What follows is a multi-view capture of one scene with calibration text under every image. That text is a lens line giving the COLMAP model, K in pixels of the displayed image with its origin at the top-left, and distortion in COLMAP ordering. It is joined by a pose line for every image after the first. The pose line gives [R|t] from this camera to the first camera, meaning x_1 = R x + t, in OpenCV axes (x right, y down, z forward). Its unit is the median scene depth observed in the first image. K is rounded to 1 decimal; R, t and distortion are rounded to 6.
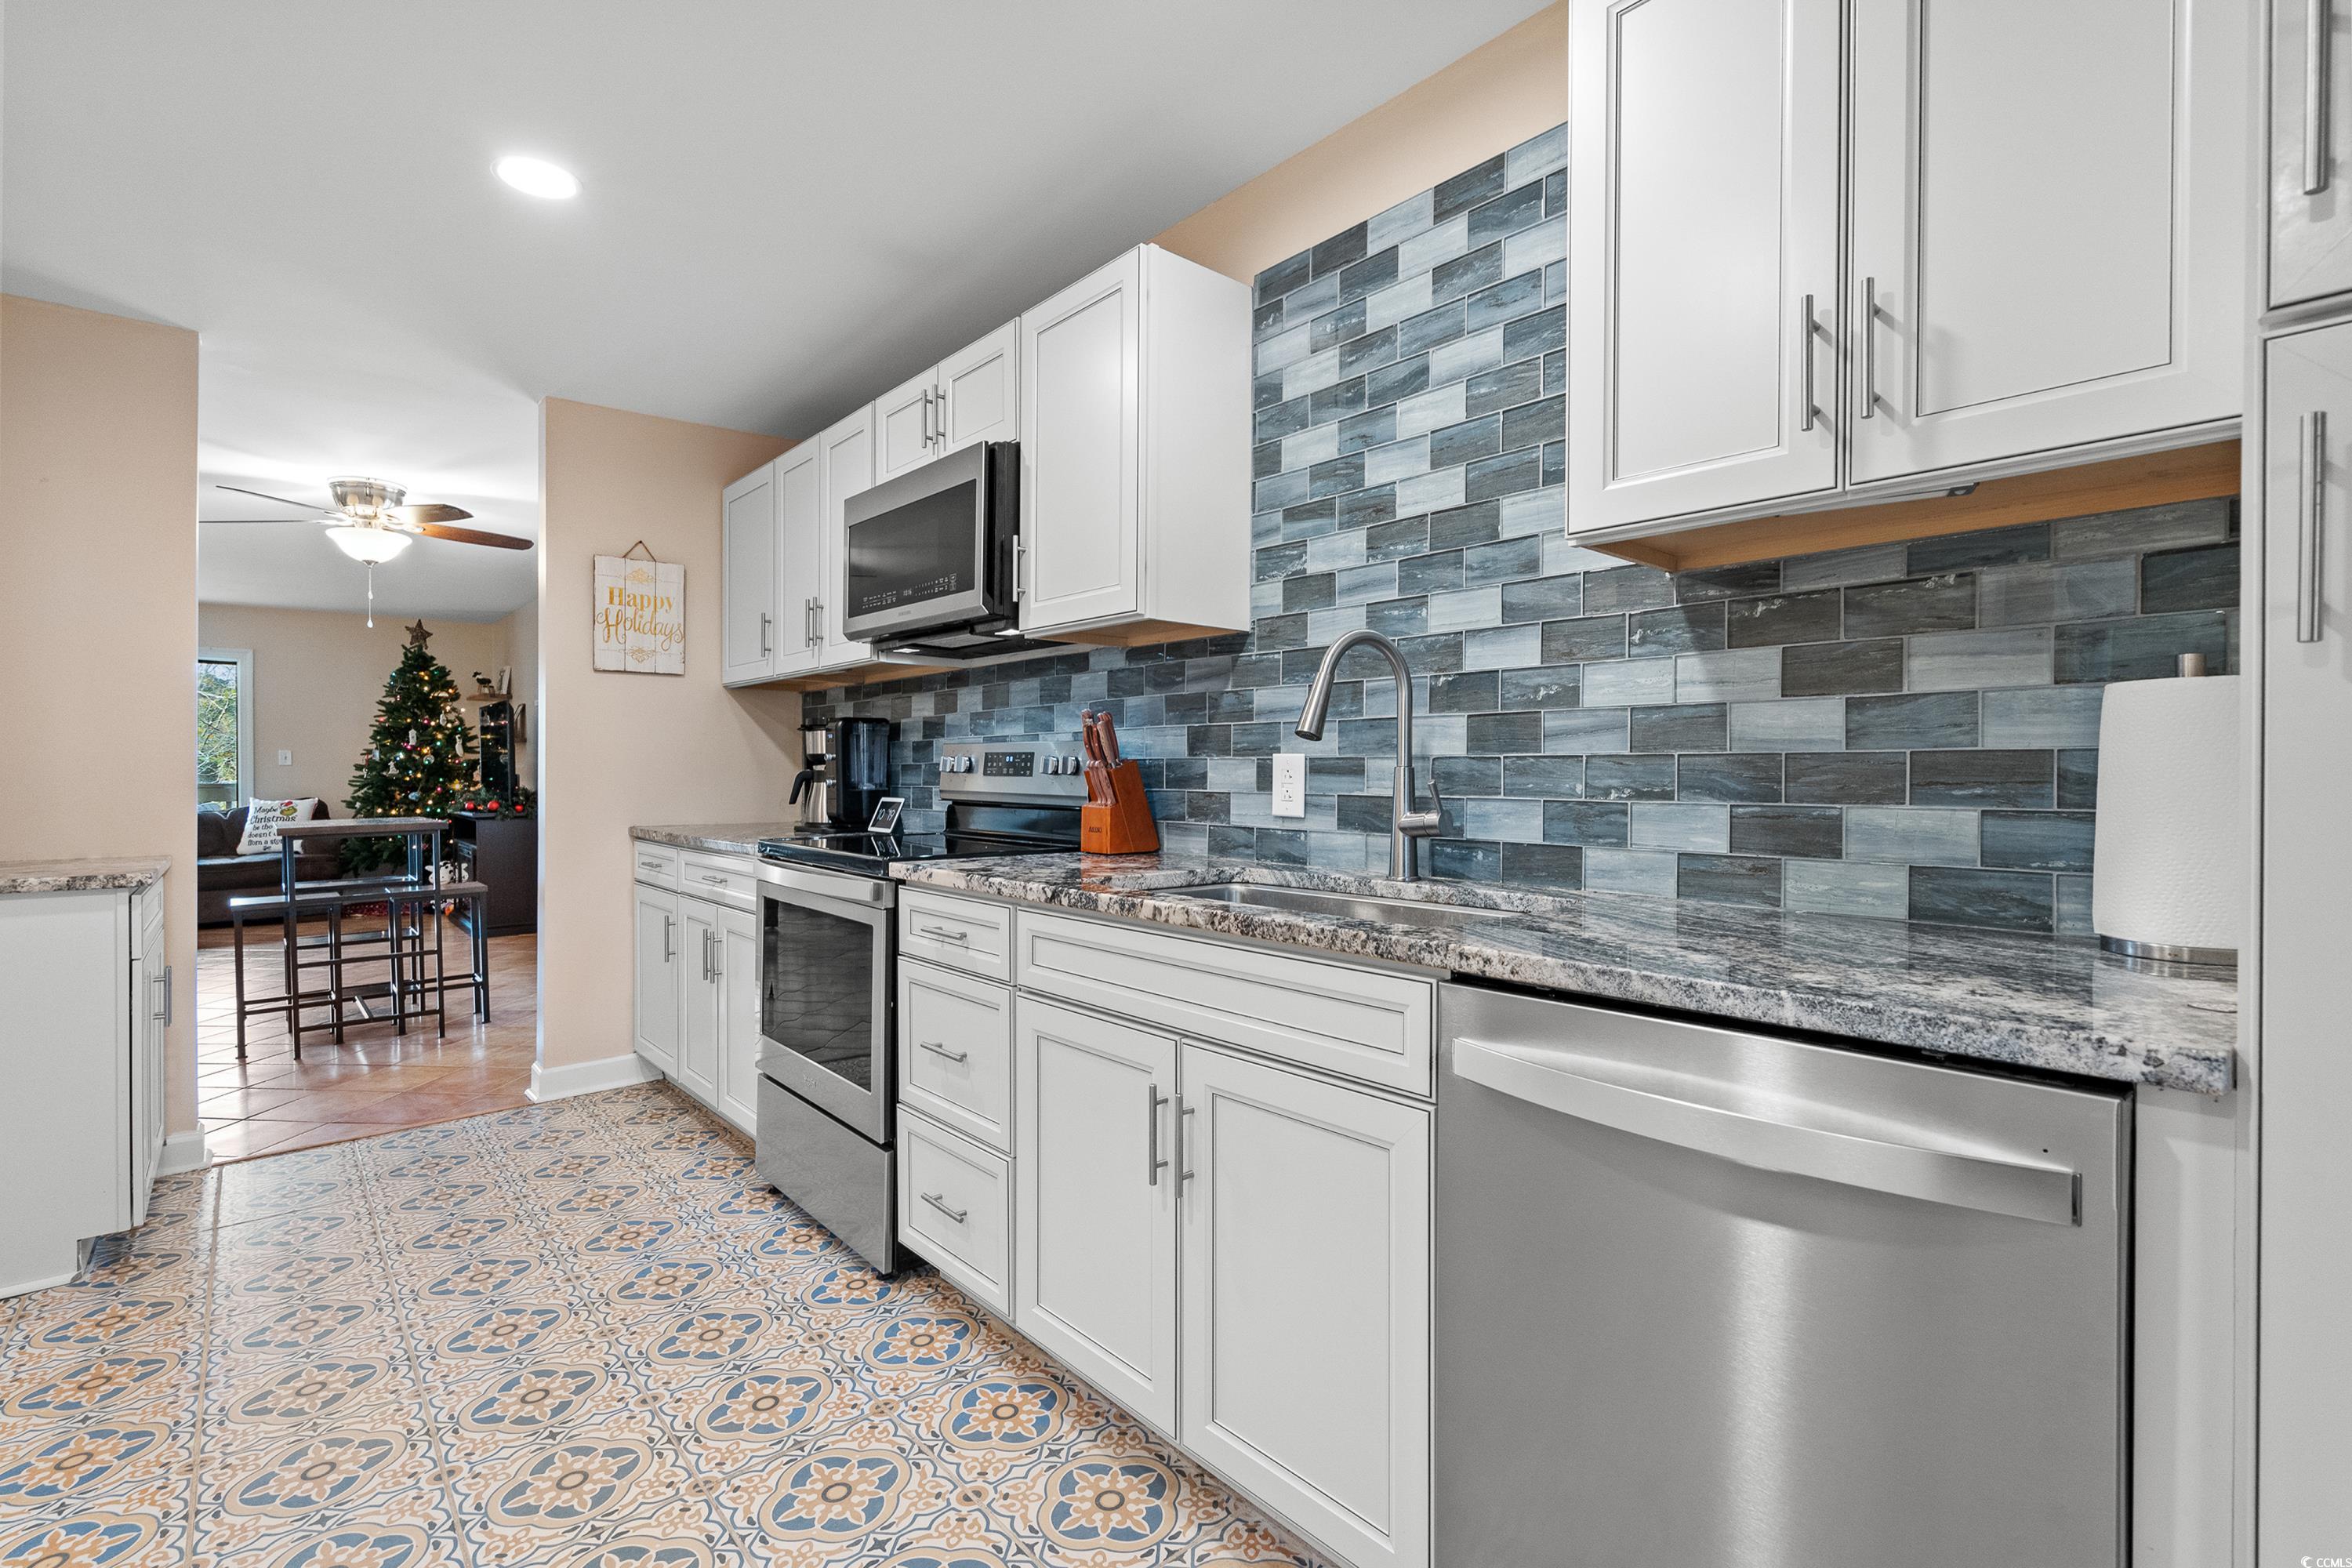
lens RADIAL K [[1045.8, 0, 1156.6], [0, 1045.8, 773.3], [0, 0, 1]] dist [-0.000641, 0.000658]
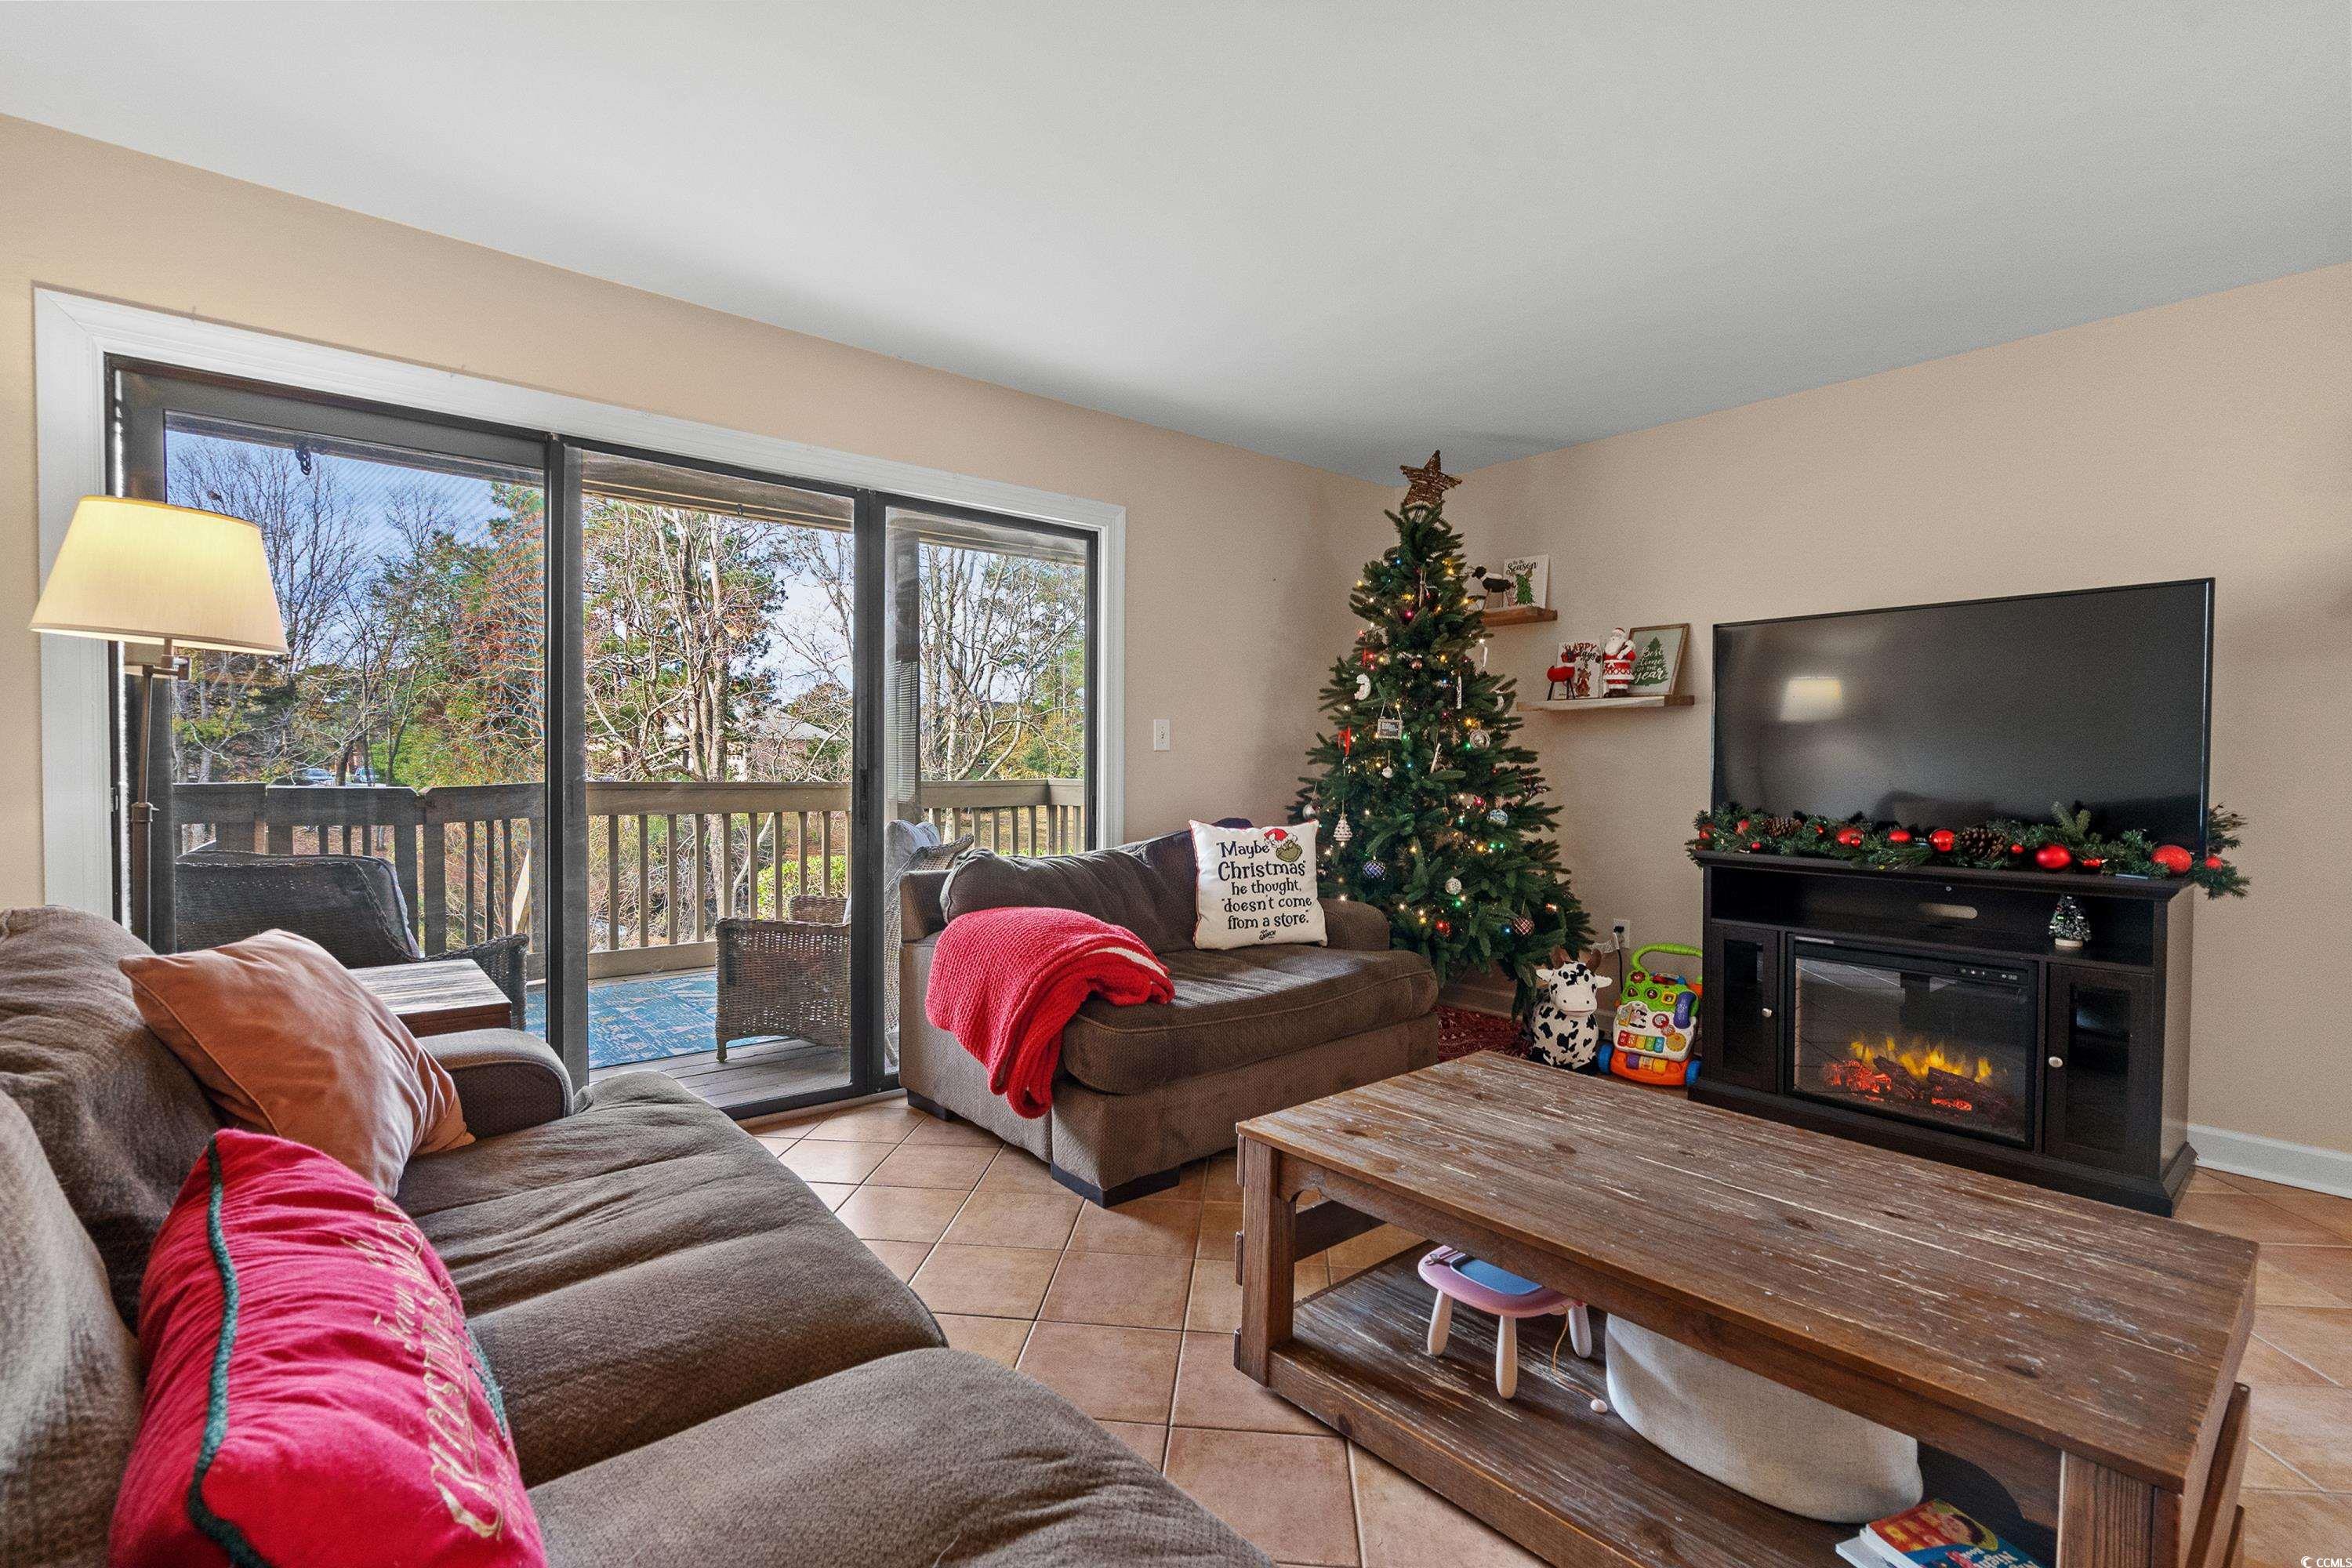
lens RADIAL K [[1067.1, 0, 1187.0], [0, 1067.1, 796.6], [0, 0, 1]] dist [-0.009346, 0.000401]
pose [[0.999952, 0.006803, -0.007117, -3.421500], [-0.006603, 0.999596, 0.027660, -0.001061], [0.007303, -0.027612, 0.999592, 2.115246]]
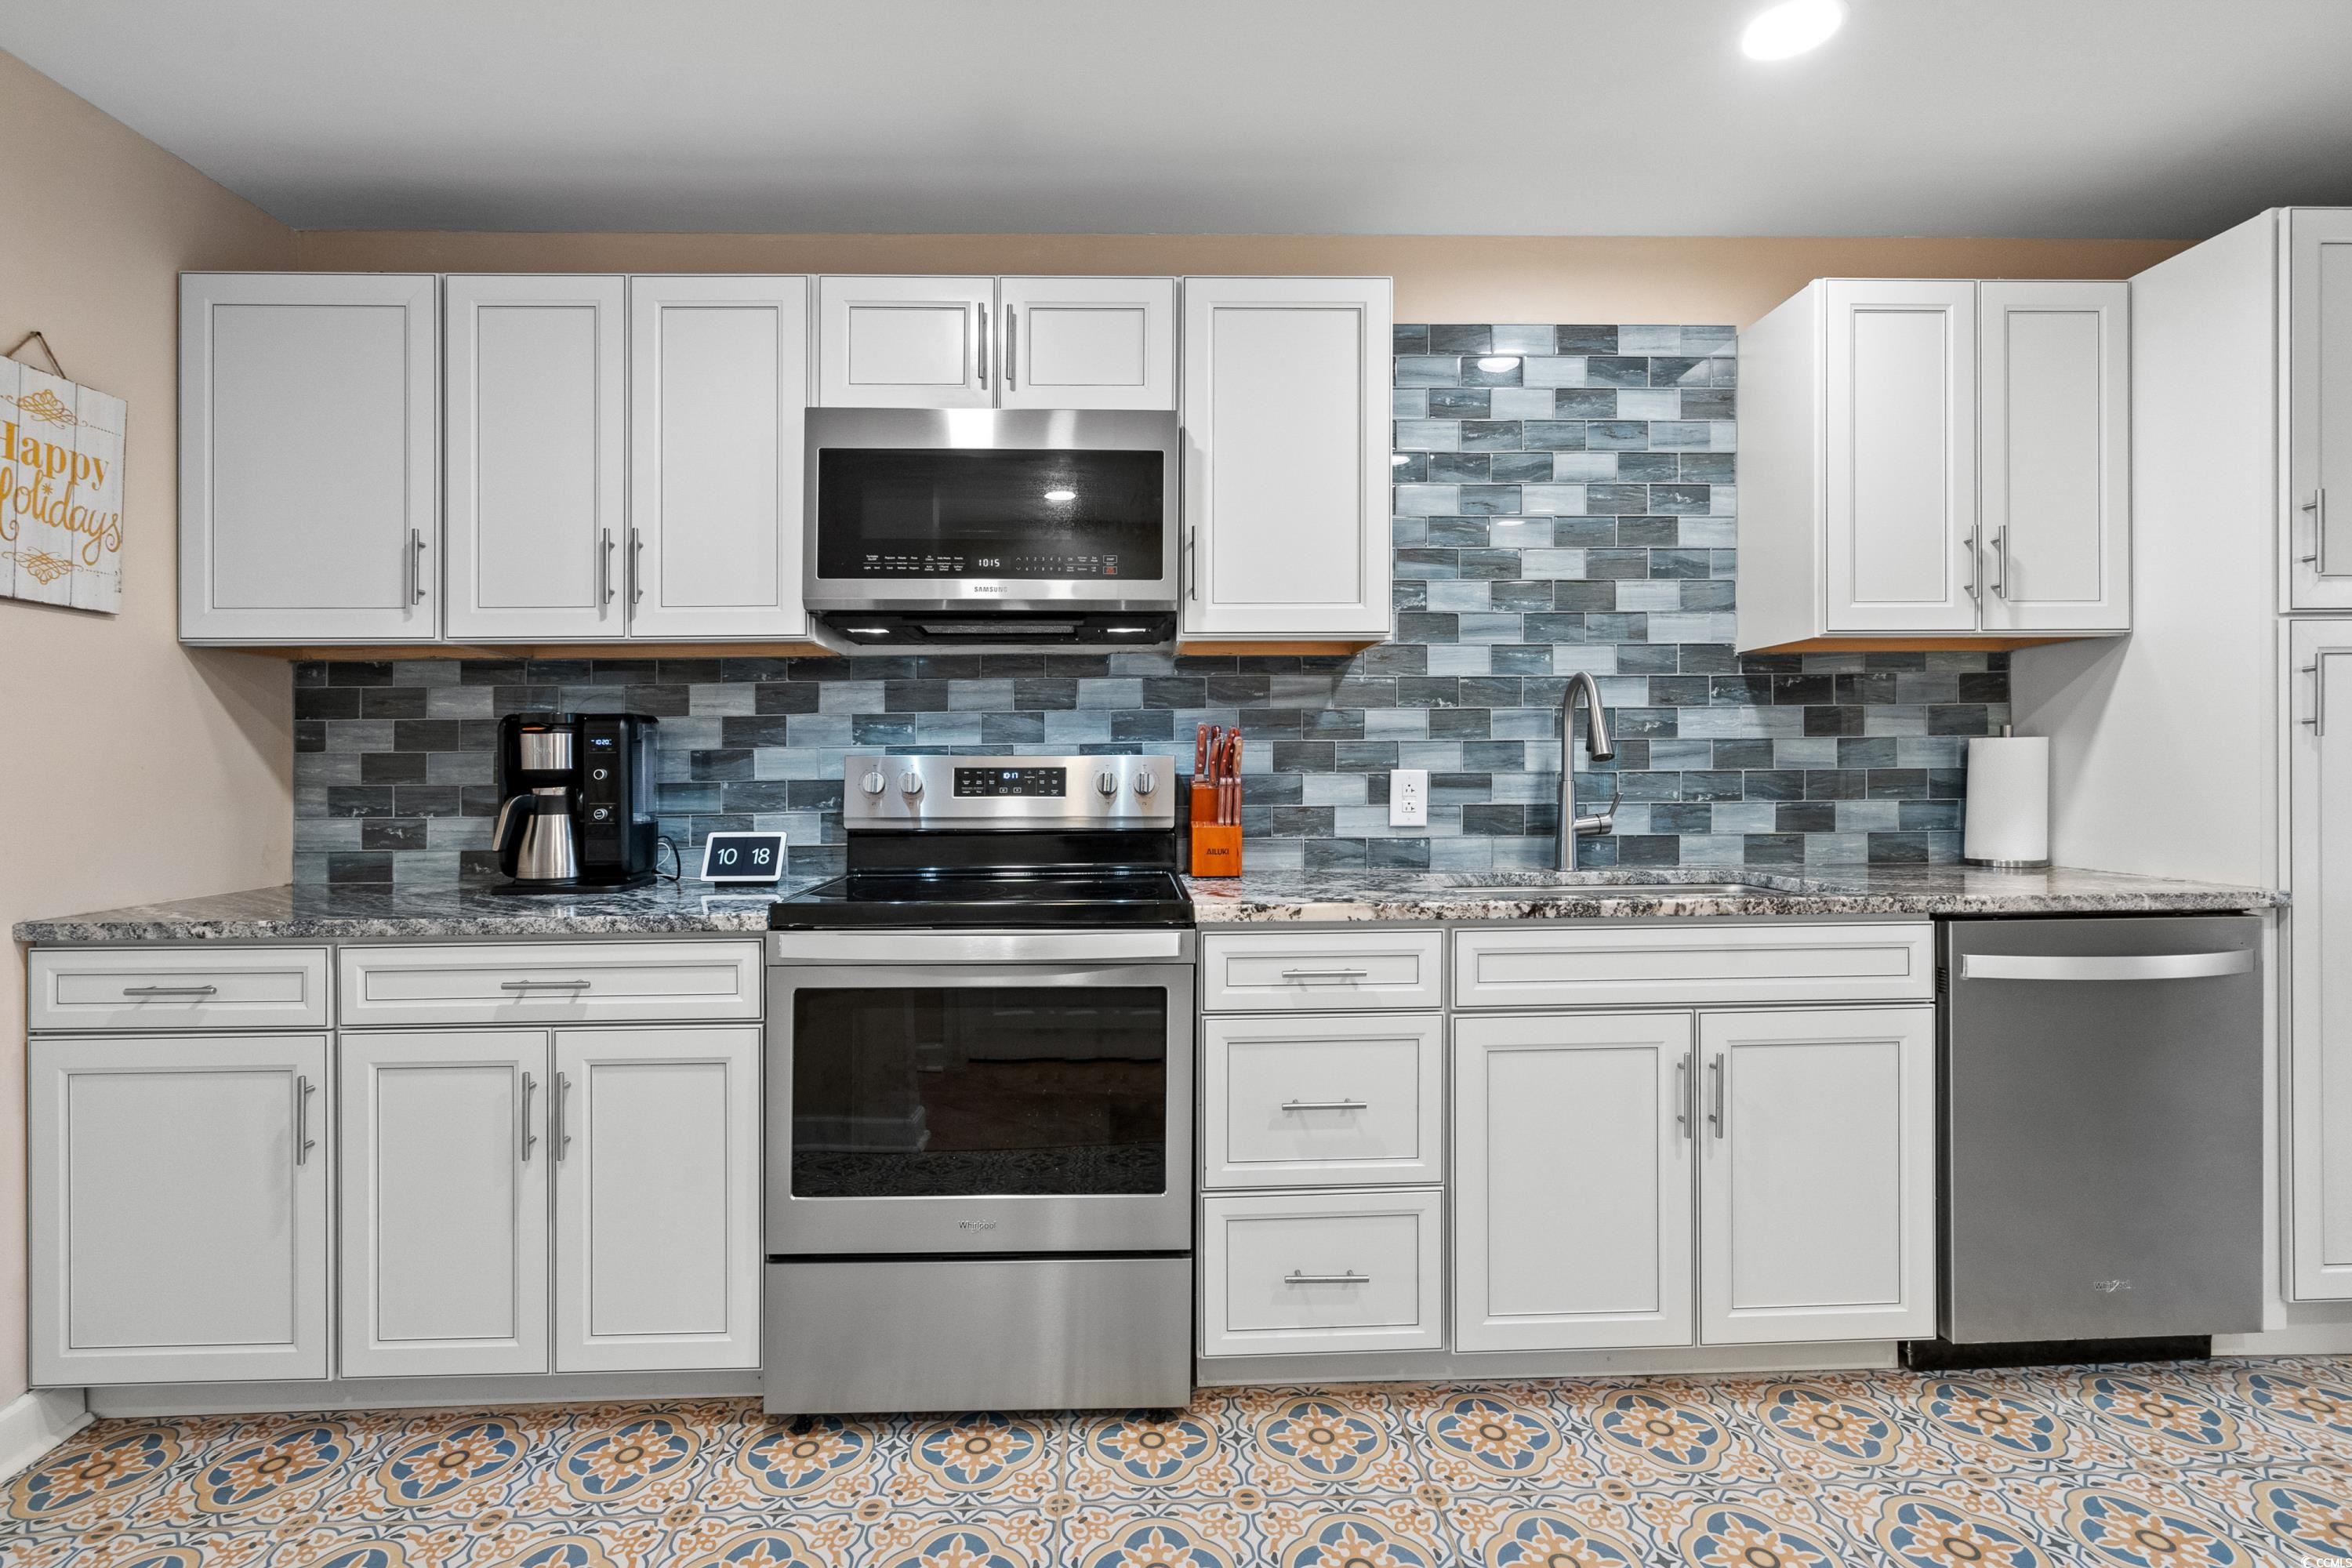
lens RADIAL K [[1076.1, 0, 1143.4], [0, 1076.1, 768.7], [0, 0, 1]] dist [-0.000194, 0.000384]
pose [[0.636743, -0.007845, 0.771036, -1.010121], [0.011720, 0.999931, 0.000496, -0.025312], [-0.770987, 0.008721, 0.636791, 0.526230]]
